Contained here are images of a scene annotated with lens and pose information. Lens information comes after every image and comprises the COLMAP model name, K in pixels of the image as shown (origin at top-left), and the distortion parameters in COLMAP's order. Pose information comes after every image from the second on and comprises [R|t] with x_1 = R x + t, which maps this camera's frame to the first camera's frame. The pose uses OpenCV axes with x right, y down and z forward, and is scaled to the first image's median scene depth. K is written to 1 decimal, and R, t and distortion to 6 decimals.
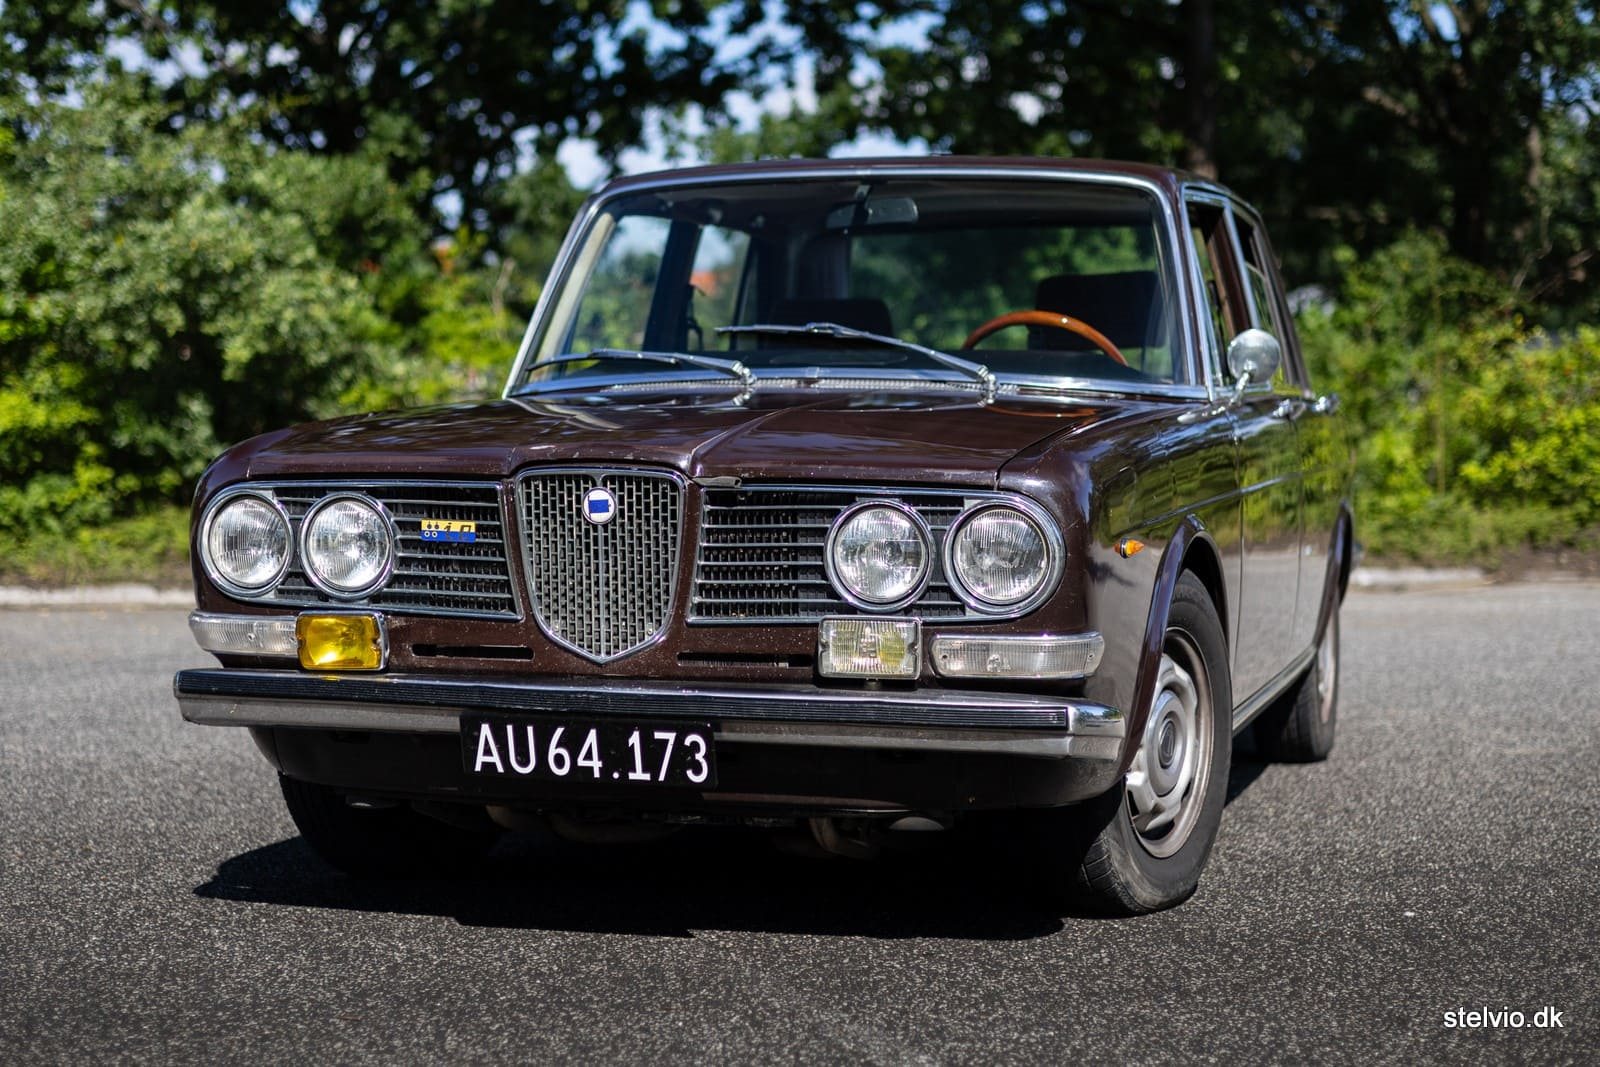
lens RADIAL K [[2959.8, 0, 795.2], [0, 2959.8, 459.1], [0, 0, 1]] dist [0.033071, -0.041318]
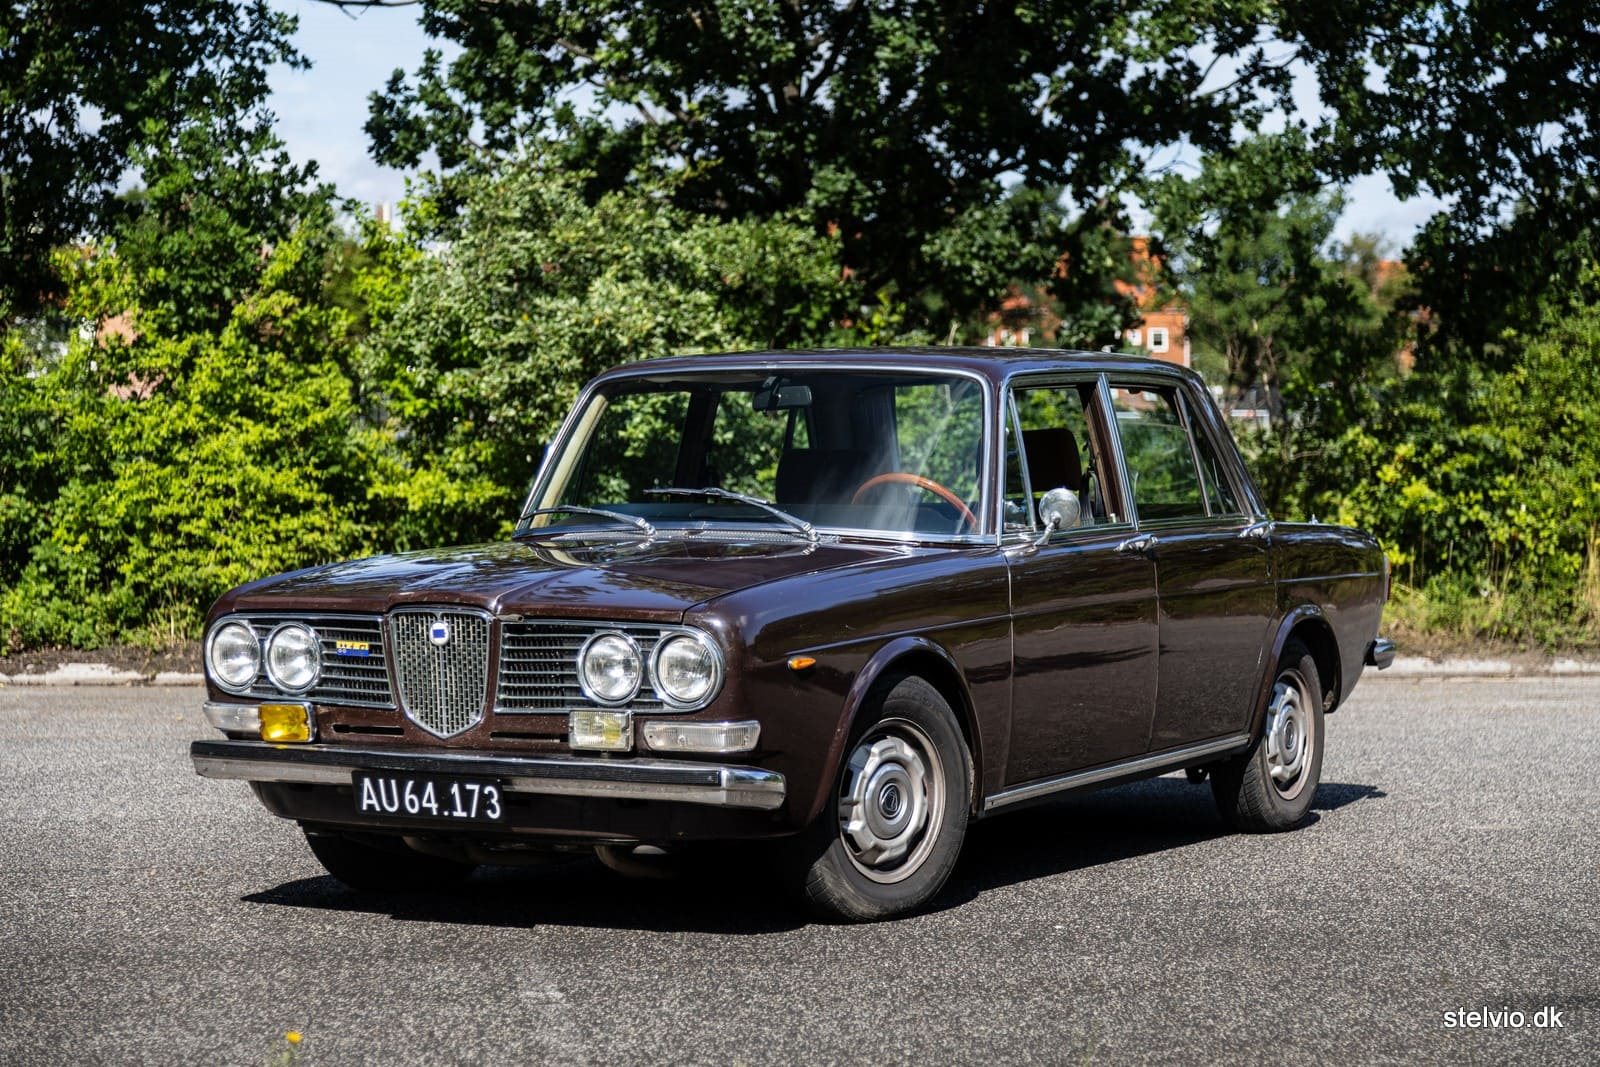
lens RADIAL K [[3611.2, 0, 800.0], [0, 3611.2, 533.5], [0, 0, 1]] dist [0.042521, -0.178253]
pose [[0.978486, -0.001317, -0.206309, 0.472759], [0.003259, 0.999954, 0.009074, -0.048906], [0.206288, -0.009551, 0.978445, -0.722032]]
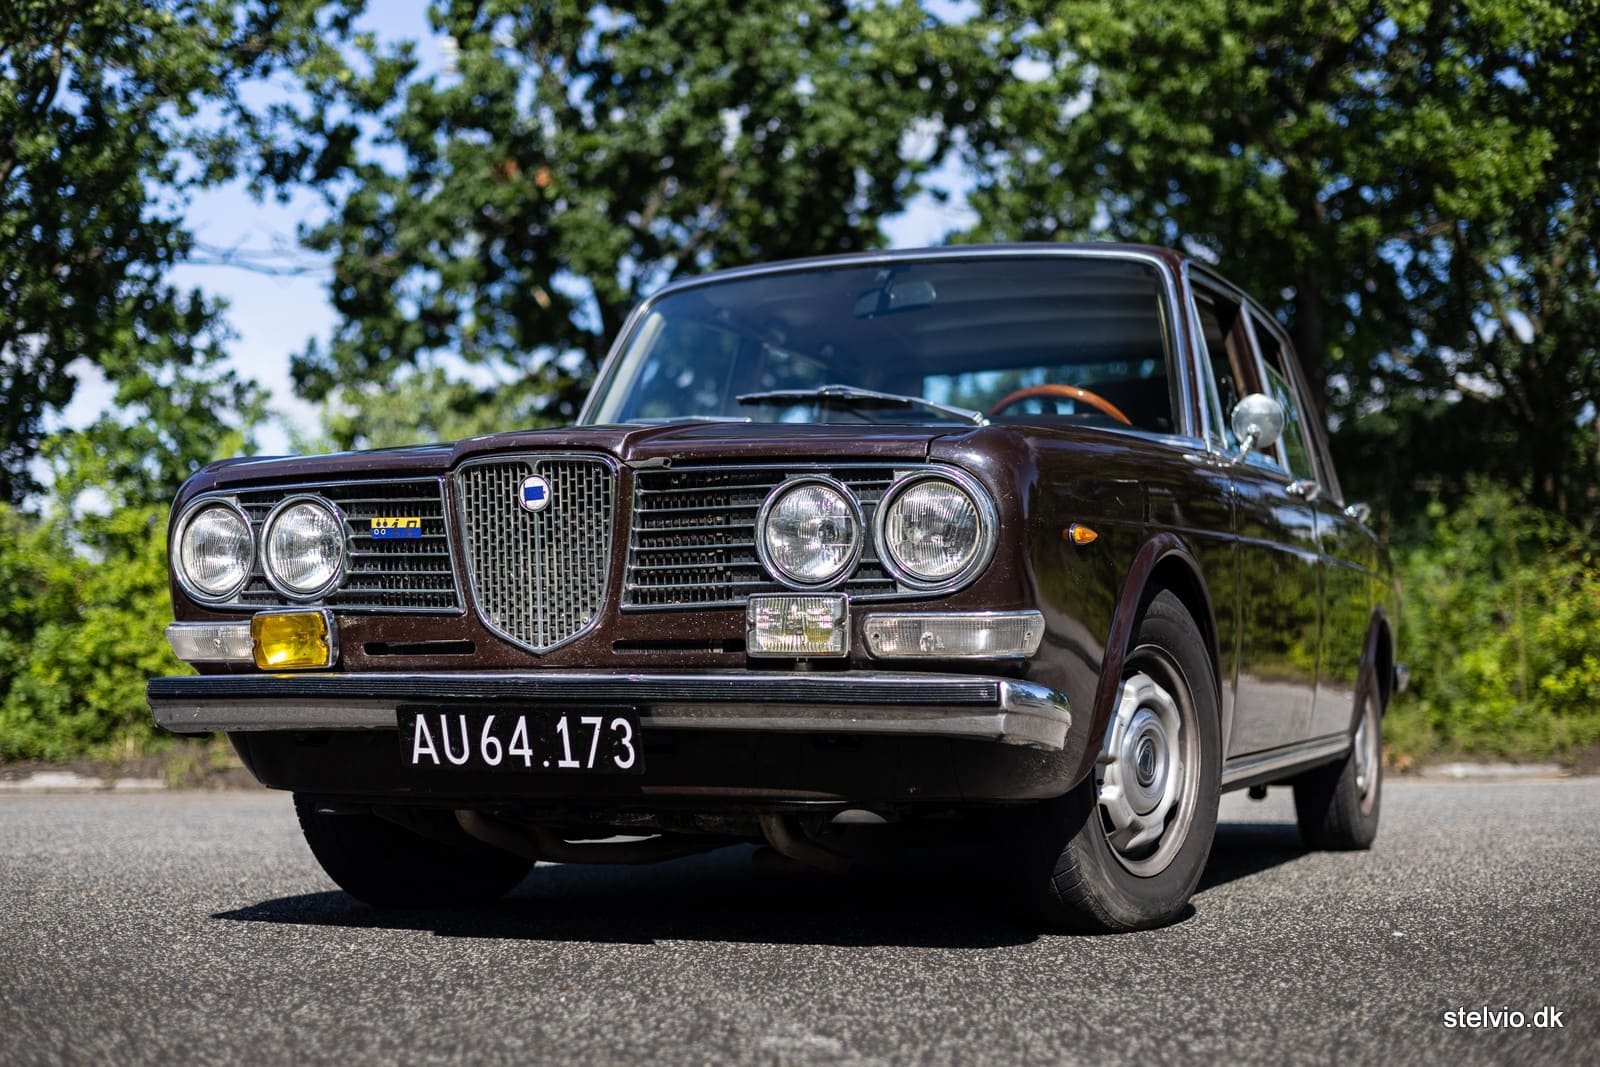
lens RADIAL K [[2296.9, 0, 799.3], [0, 2296.9, 563.7], [0, 0, 1]] dist [0.009193, 0.007723]
pose [[0.995155, -0.011652, -0.097630, 0.093614], [0.005037, 0.997691, -0.067727, 0.088912], [0.098194, 0.066907, 0.992916, 0.239754]]
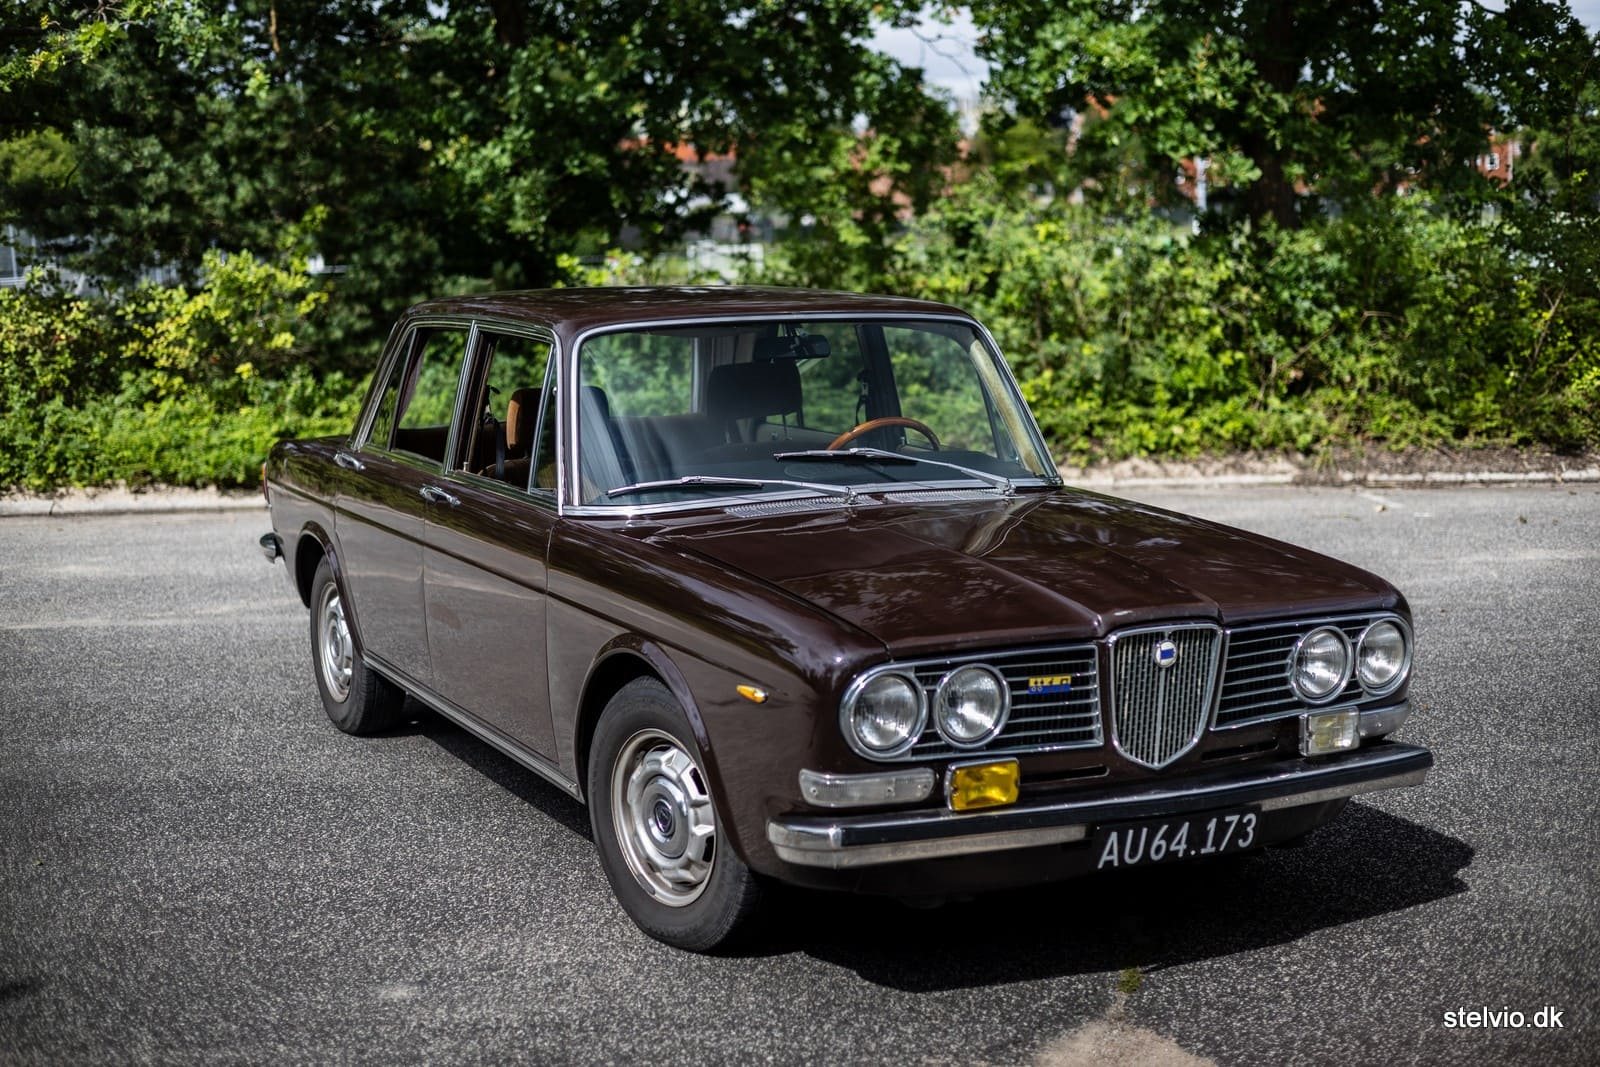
lens RADIAL K [[2289.7, 0, 803.2], [0, 2289.7, 488.1], [0, 0, 1]] dist [0.001784, 0.071531]
pose [[0.719465, -0.084861, 0.689325, -0.851083], [0.018455, 0.994493, 0.103167, -0.160381], [-0.694283, -0.061504, 0.717069, 0.374020]]
